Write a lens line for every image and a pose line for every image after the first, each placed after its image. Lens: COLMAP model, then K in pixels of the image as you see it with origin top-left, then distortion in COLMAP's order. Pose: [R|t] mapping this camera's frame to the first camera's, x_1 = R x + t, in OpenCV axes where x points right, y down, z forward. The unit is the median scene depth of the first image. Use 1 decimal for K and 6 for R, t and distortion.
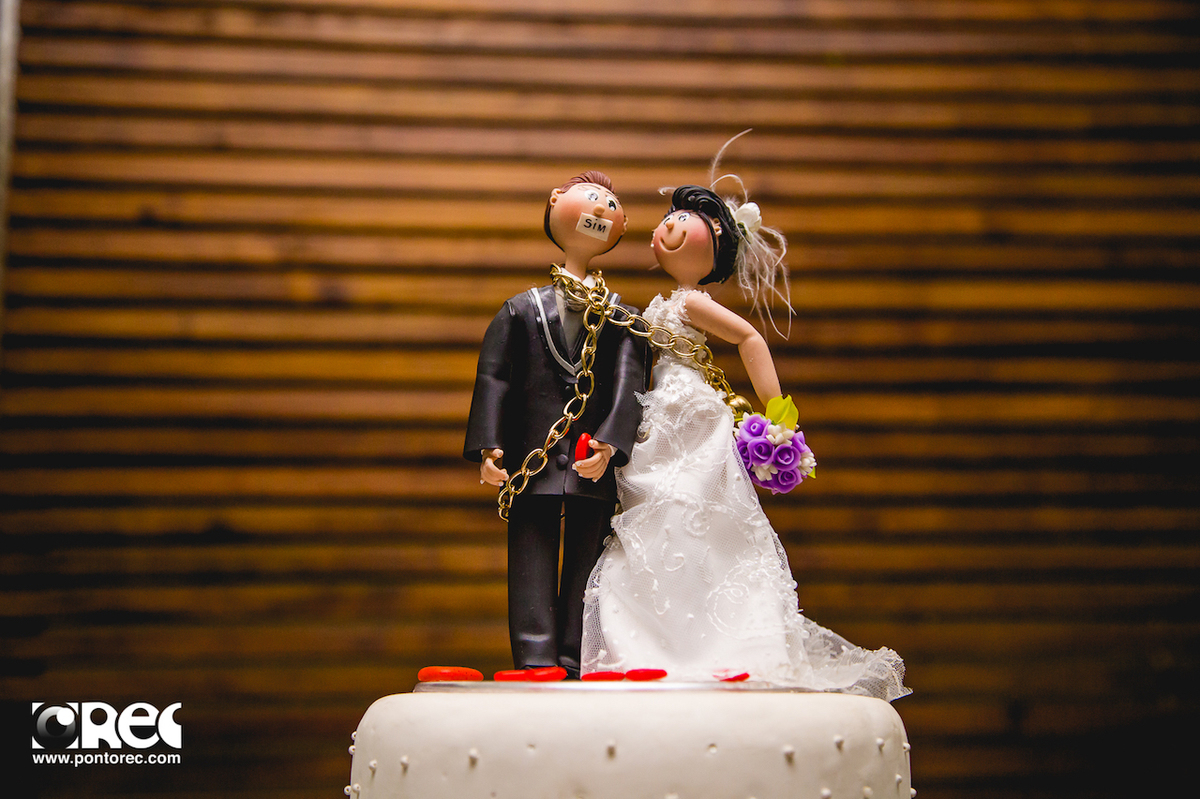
lens RADIAL K [[1819.0, 0, 600.0], [0, 1819.0, 399.5], [0, 0, 1]] dist [0.304115, 0.000659]
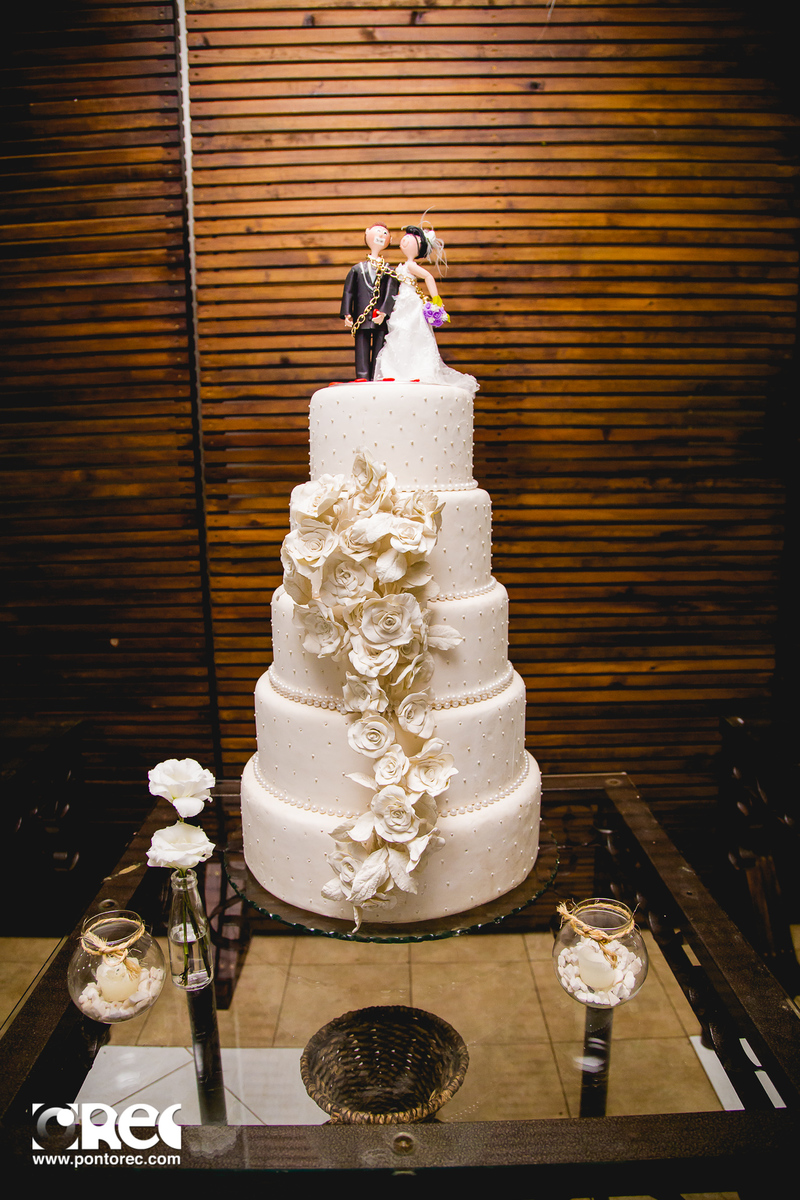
lens RADIAL K [[824.5, 0, 402.7], [0, 824.5, 627.8], [0, 0, 1]] dist [-0.119379, 0.072712]
pose [[0.996969, 0.003534, -0.077723, 0.145605], [0.025340, 0.929753, 0.367311, 0.015865], [0.073561, -0.368167, 0.926845, -0.526199]]
